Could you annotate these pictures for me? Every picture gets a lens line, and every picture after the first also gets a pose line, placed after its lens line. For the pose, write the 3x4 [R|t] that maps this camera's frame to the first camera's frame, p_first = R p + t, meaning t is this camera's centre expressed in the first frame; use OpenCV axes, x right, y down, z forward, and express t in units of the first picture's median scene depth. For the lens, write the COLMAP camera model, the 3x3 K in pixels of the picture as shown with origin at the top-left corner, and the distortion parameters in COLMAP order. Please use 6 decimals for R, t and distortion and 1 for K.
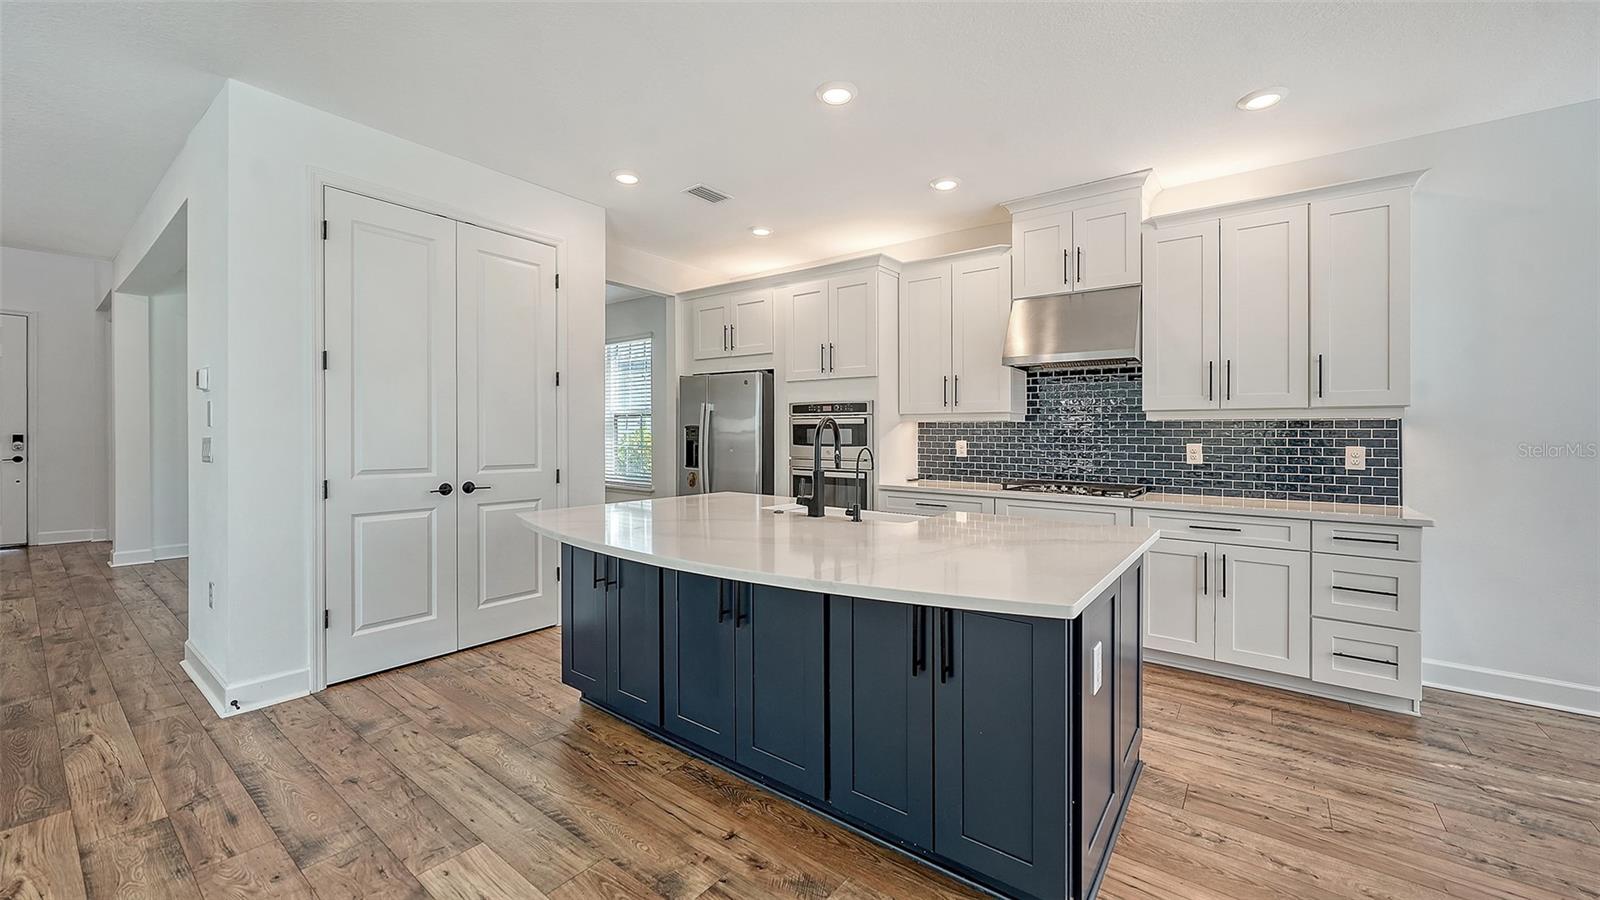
lens RADIAL K [[612.9, 0, 792.7], [0, 612.9, 438.5], [0, 0, 1]] dist [-0.010264, 0.000795]
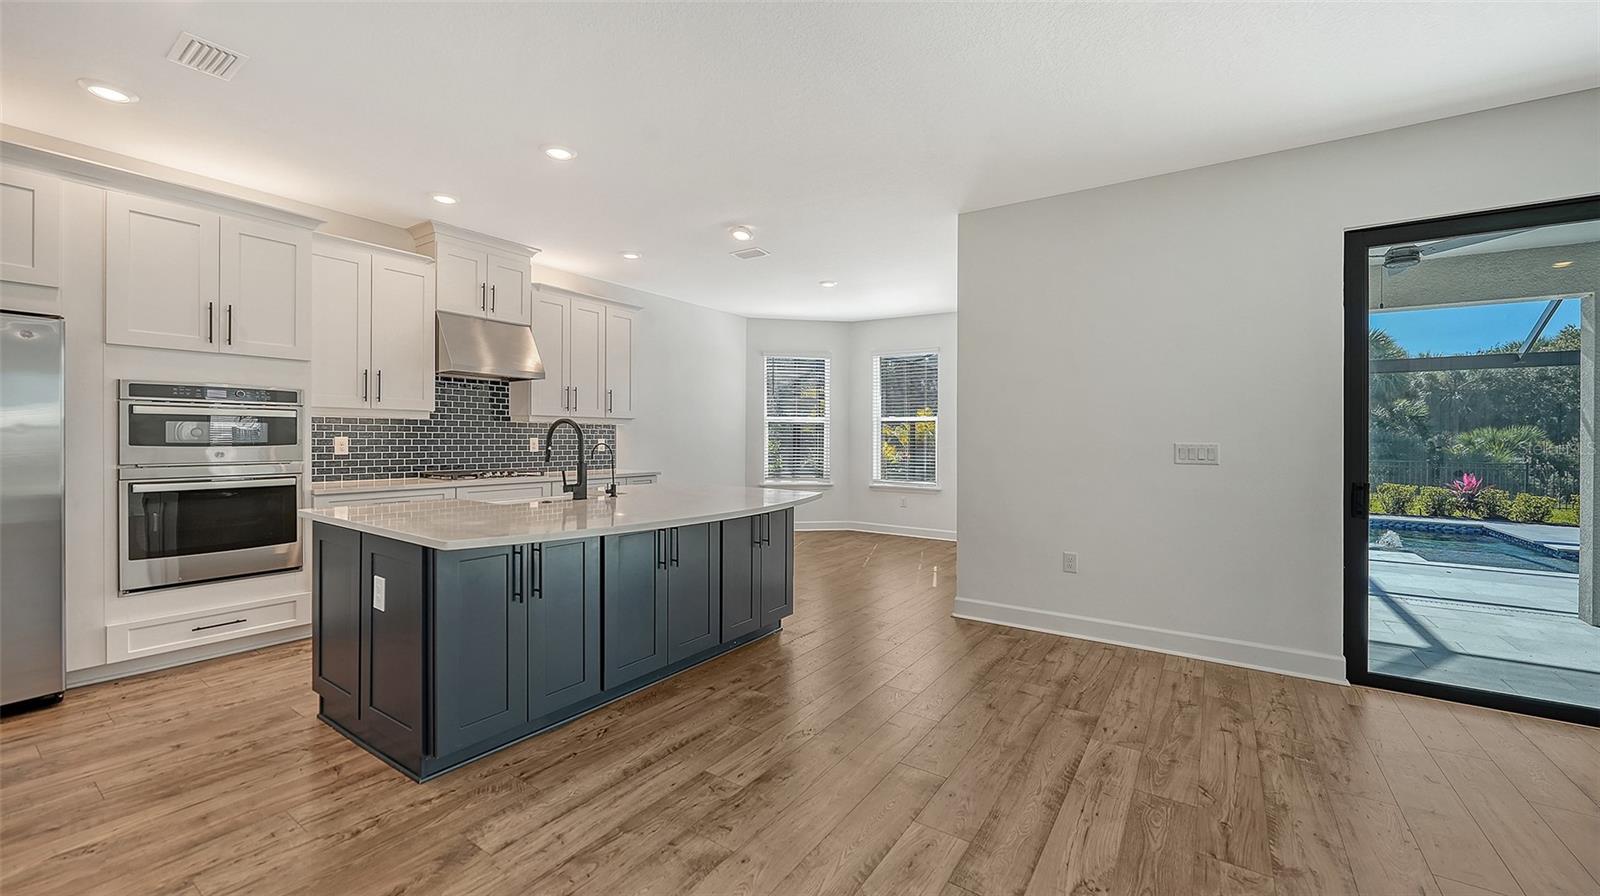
lens RADIAL K [[612.9, 0, 797.1], [0, 612.9, 448.6], [0, 0, 1]] dist [-0.010264, 0.000795]
pose [[-0.054418, -0.027786, 0.998132, -0.954403], [-0.006127, 0.999603, 0.027493, -0.011974], [-0.998499, -0.004620, -0.054566, 0.487975]]
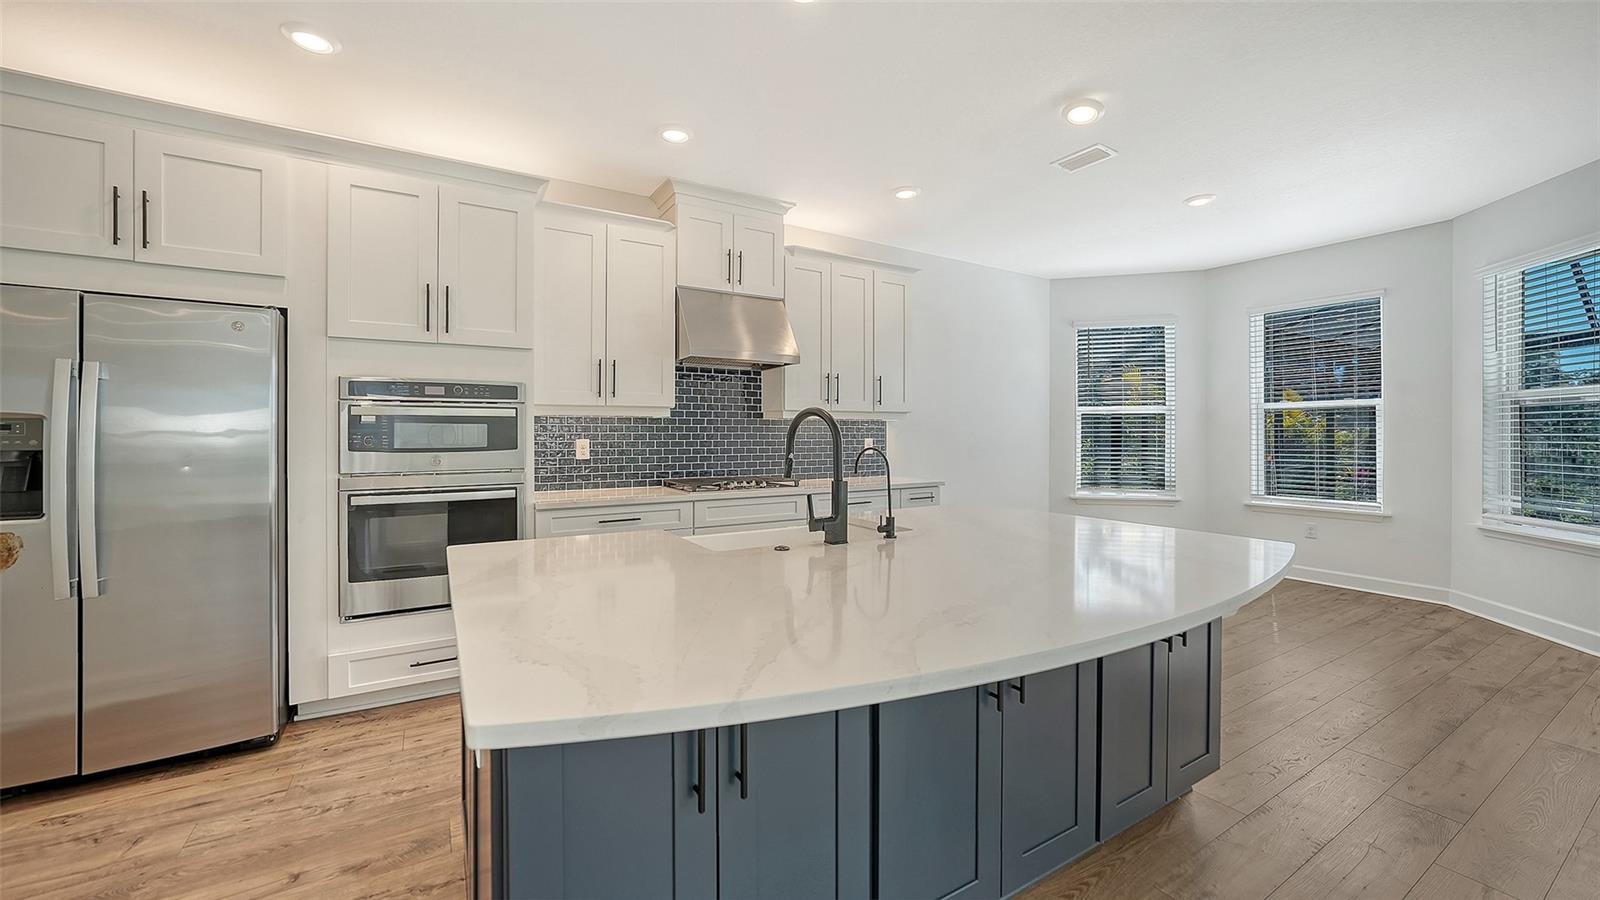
lens RADIAL K [[612.9, 0, 799.5], [0, 612.9, 426.7], [0, 0, 1]] dist [-0.010264, 0.000795]
pose [[0.359333, 0.000813, 0.933209, -0.527645], [0.006077, 0.999976, -0.003211, -0.011549], [-0.933190, 0.006825, 0.359319, 0.598502]]
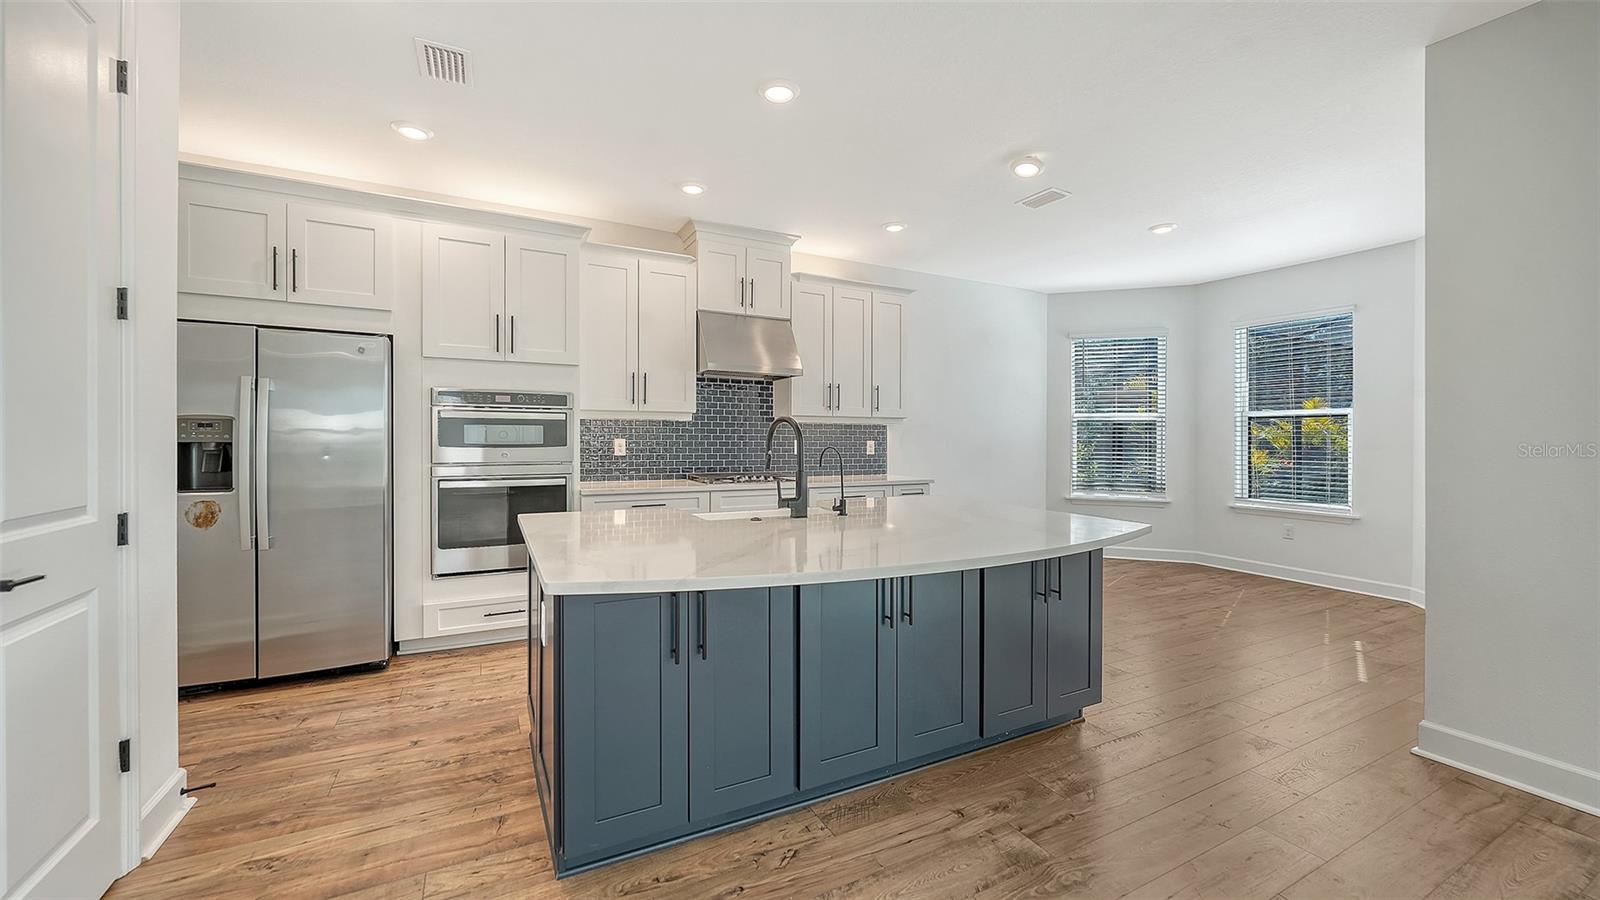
lens RADIAL K [[612.9, 0, 795.0], [0, 612.9, 437.7], [0, 0, 1]] dist [-0.010264, 0.000795]
pose [[0.425296, -0.007892, 0.905020, -0.671433], [-0.001991, 0.999951, 0.009655, -0.011123], [-0.905052, -0.005908, 0.425259, 0.455552]]
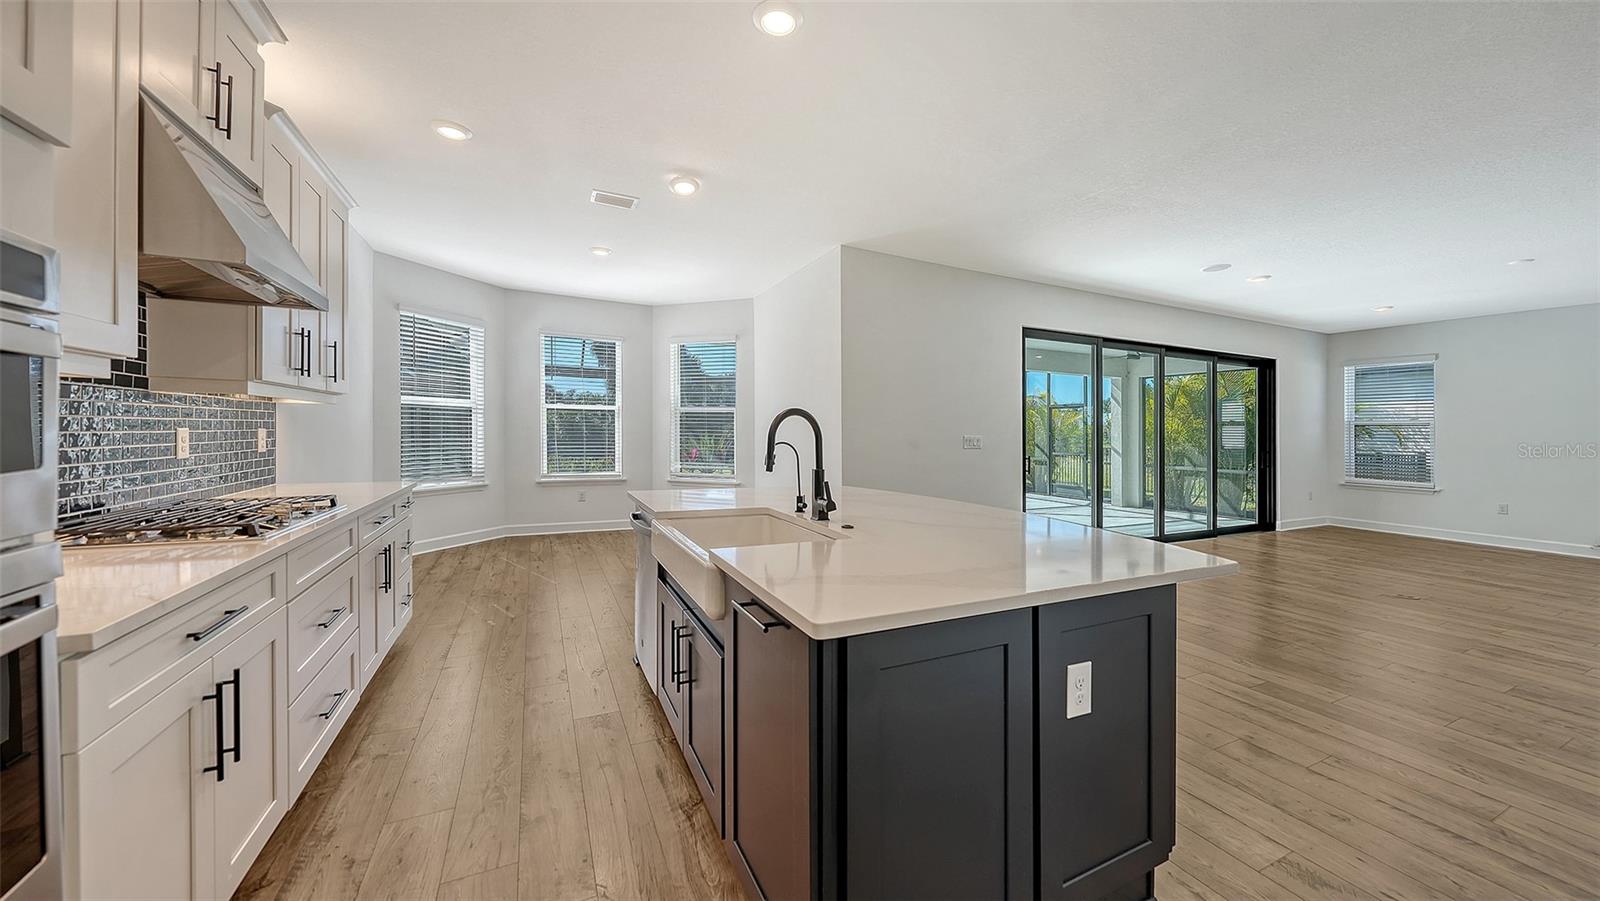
lens RADIAL K [[561.6, 0, 806.4], [0, 561.6, 428.3], [0, 0, 1]] dist [-0.002657, -0.000103]
pose [[-0.895800, -0.021424, 0.443941, -0.239450], [-0.023440, 0.999725, 0.000948, -0.008527], [-0.443839, -0.009557, -0.896056, 1.374197]]
